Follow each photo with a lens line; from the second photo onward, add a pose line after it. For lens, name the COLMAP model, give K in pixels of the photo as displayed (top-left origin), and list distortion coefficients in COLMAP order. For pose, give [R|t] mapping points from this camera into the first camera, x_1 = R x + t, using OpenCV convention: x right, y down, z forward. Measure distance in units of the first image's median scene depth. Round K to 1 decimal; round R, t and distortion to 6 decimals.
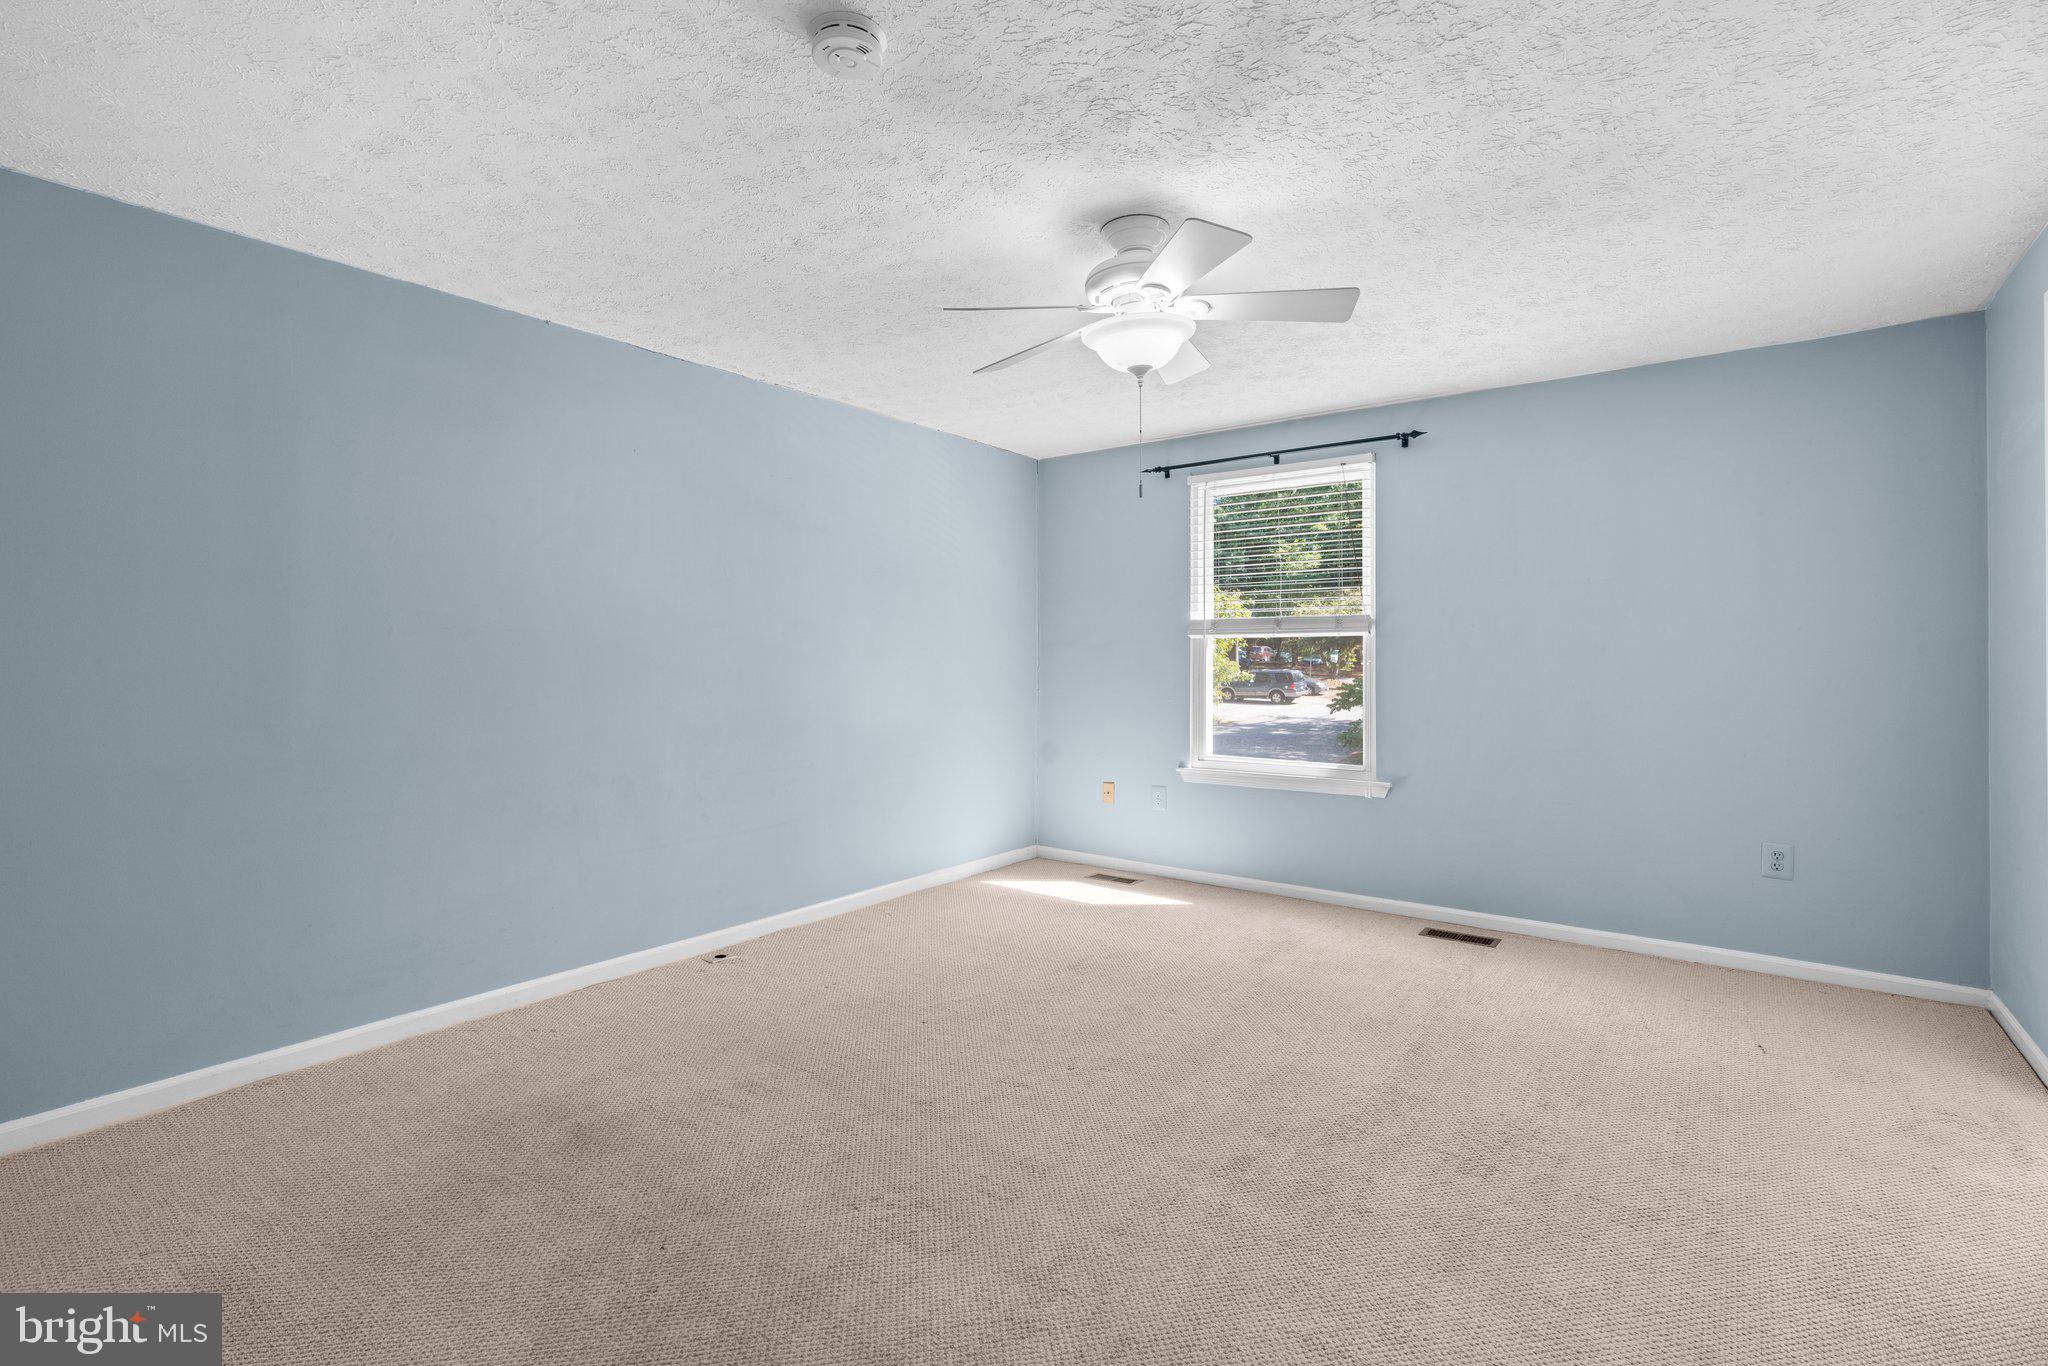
lens RADIAL K [[935.1, 0, 1023.7], [0, 935.1, 648.6], [0, 0, 1]] dist [0.001761, 0.000336]
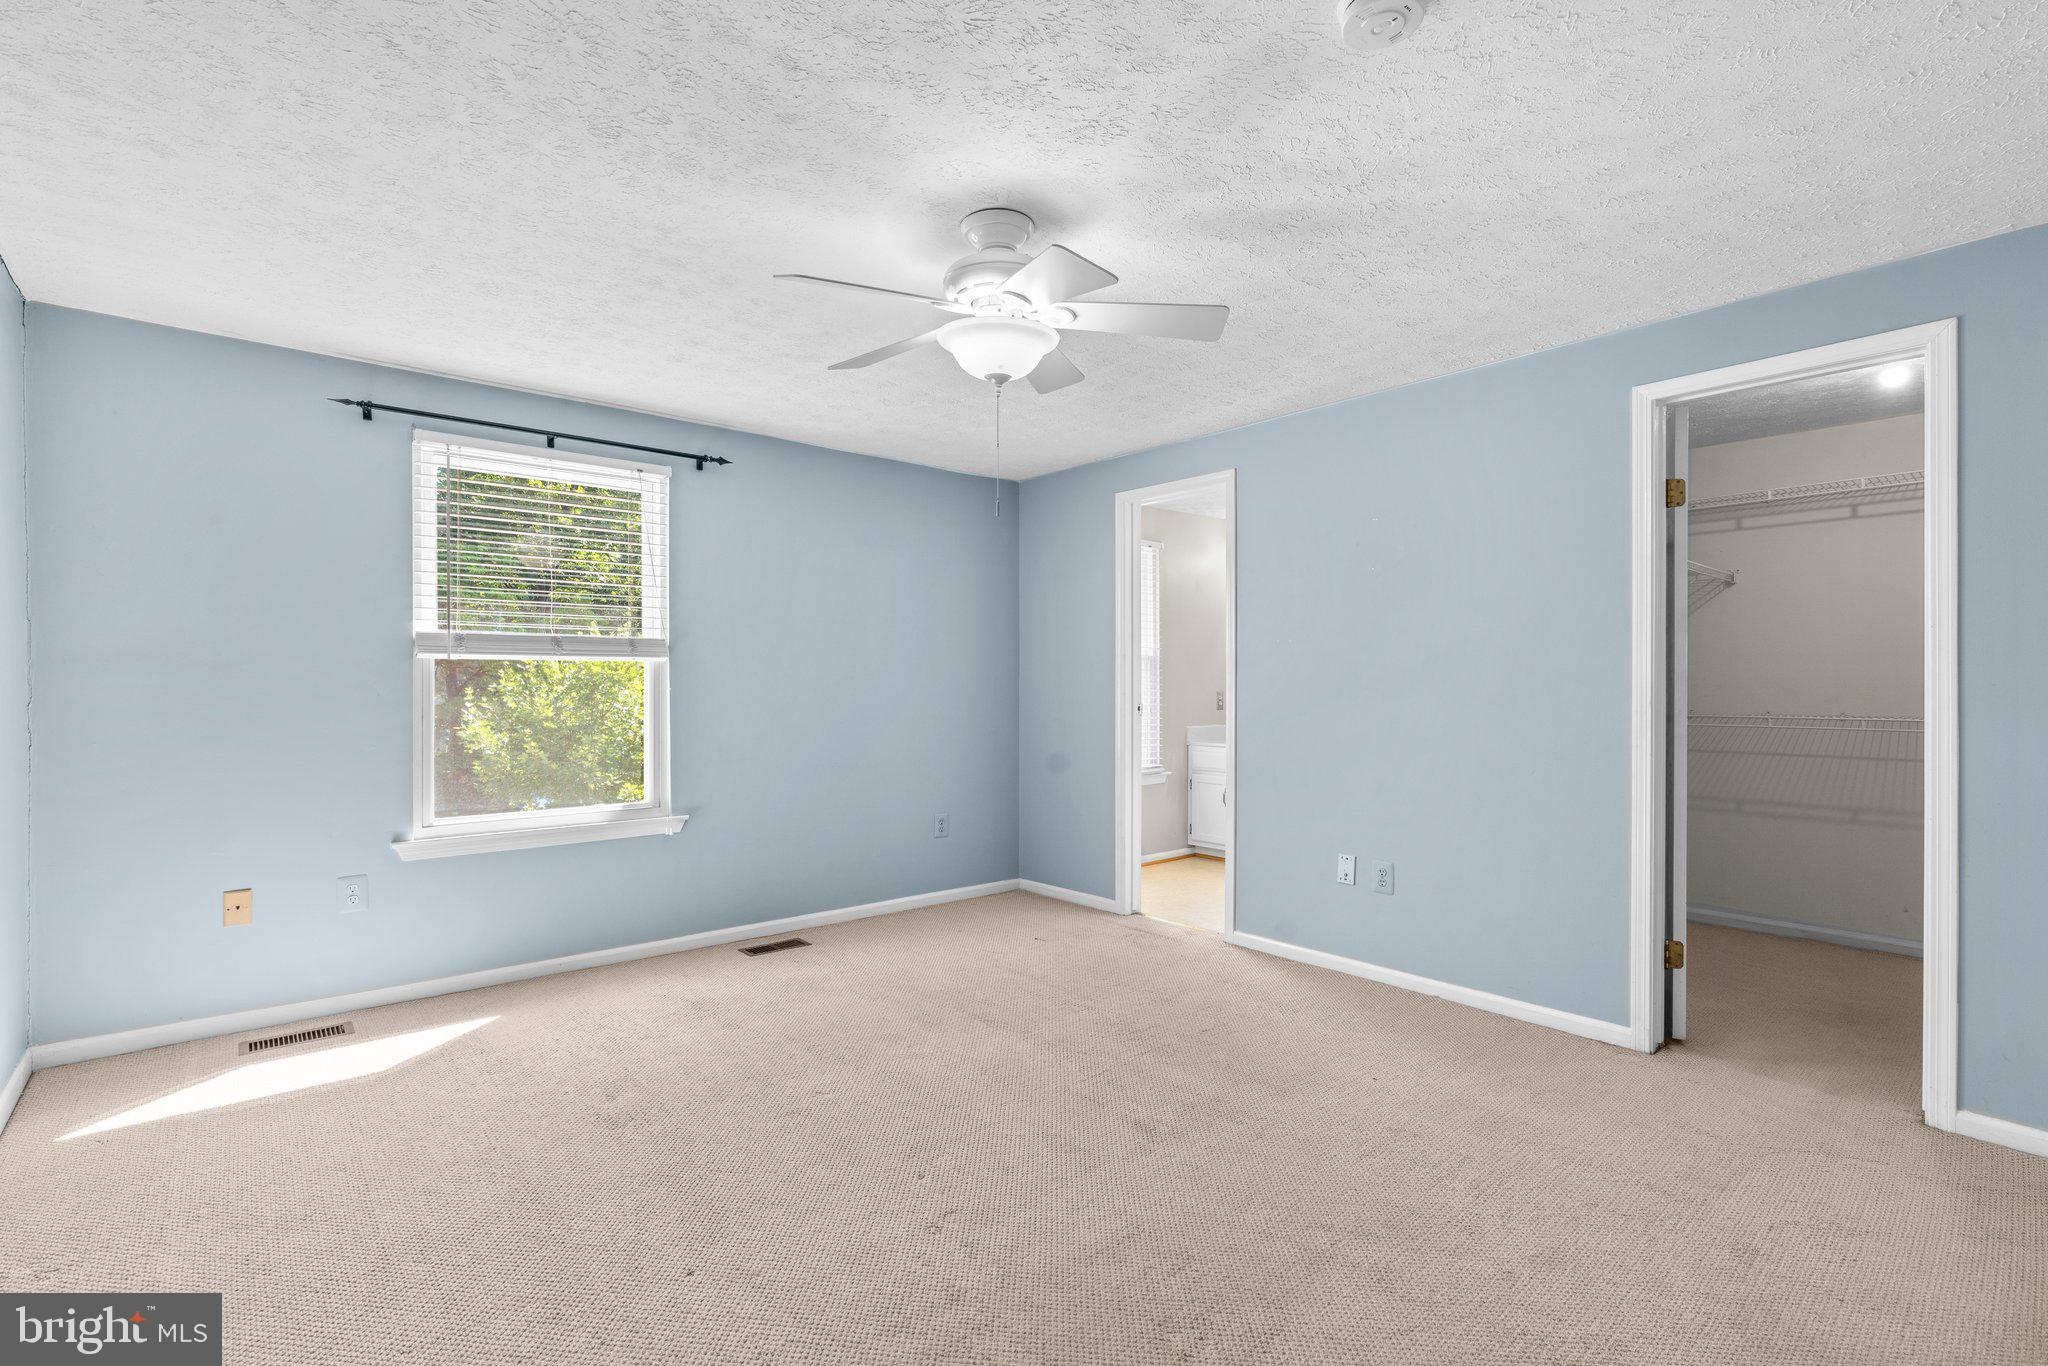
lens RADIAL K [[915.6, 0, 1018.4], [0, 915.6, 691.0], [0, 0, 1]] dist [-0.015044, 0.006365]
pose [[0.228175, -0.003931, 0.973612, -0.441985], [-0.009241, 0.999938, 0.006203, 0.006580], [-0.973576, -0.010413, 0.228125, 0.450952]]
